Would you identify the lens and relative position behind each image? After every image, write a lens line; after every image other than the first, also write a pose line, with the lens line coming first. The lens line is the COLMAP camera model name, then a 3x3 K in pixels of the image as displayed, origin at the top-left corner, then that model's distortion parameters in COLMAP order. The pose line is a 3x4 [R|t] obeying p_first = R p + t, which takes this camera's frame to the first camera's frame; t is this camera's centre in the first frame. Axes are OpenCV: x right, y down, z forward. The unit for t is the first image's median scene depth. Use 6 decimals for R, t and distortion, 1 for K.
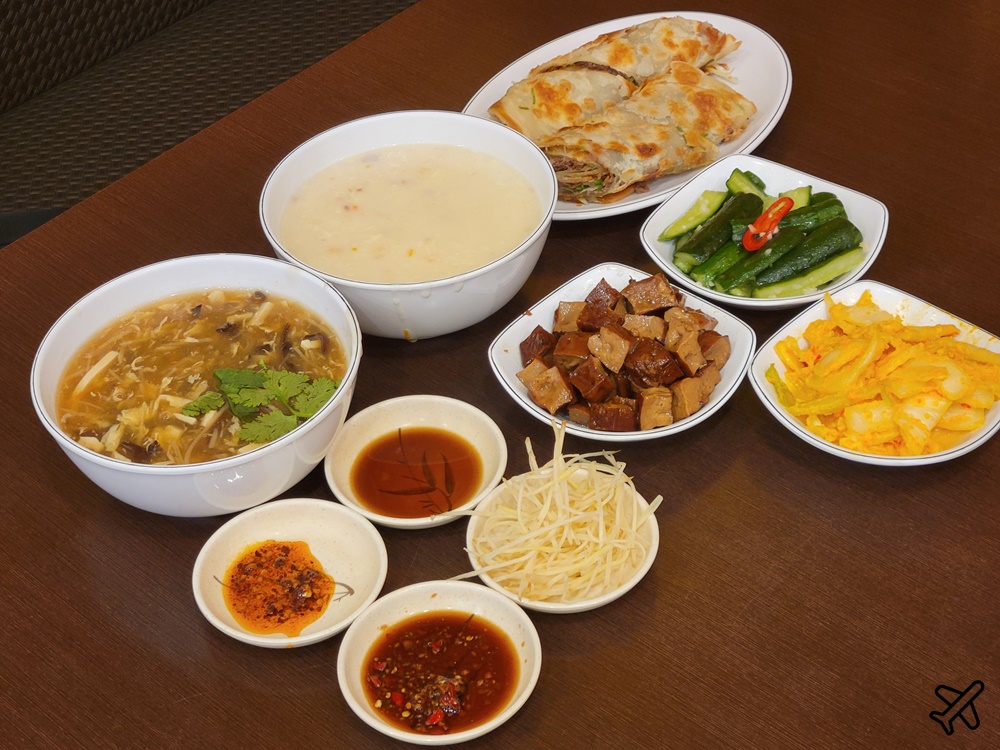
lens RADIAL K [[821.5, 0, 500.0], [0, 821.5, 375.0], [0, 0, 1]] dist [0.004670, 0.002110]
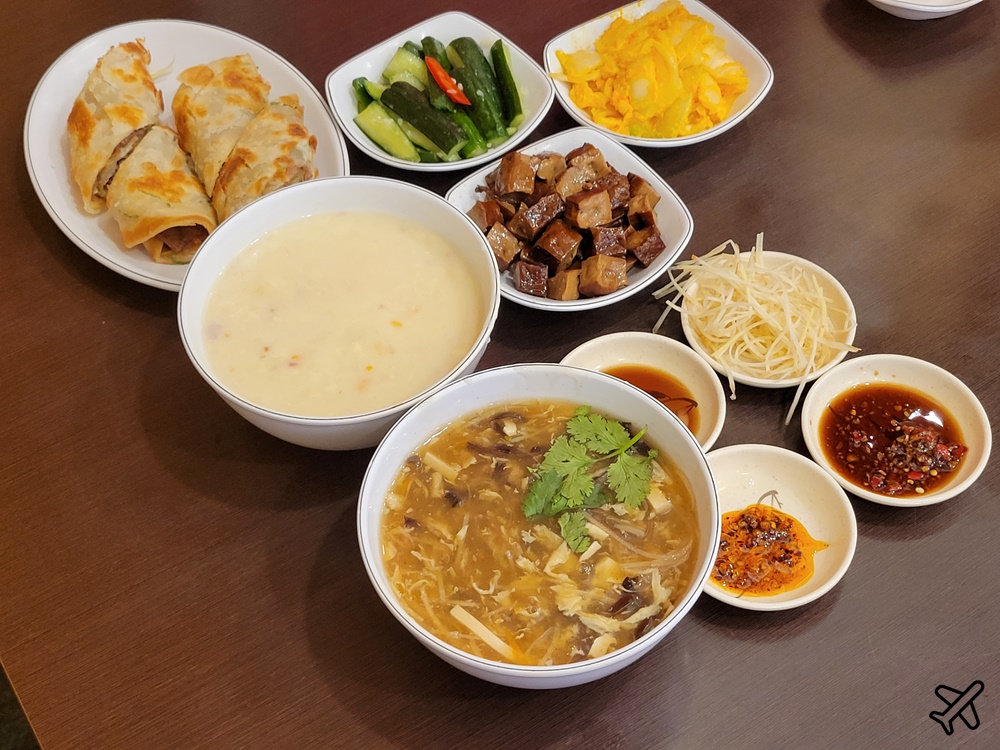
lens RADIAL K [[758.8, 0, 500.0], [0, 758.8, 375.0], [0, 0, 1]] dist [-0.000289, -0.000973]
pose [[0.456849, -0.827219, 0.327105, -0.488599], [0.793784, 0.545076, 0.269813, -0.325066], [-0.401491, 0.136387, 0.905651, 0.226433]]
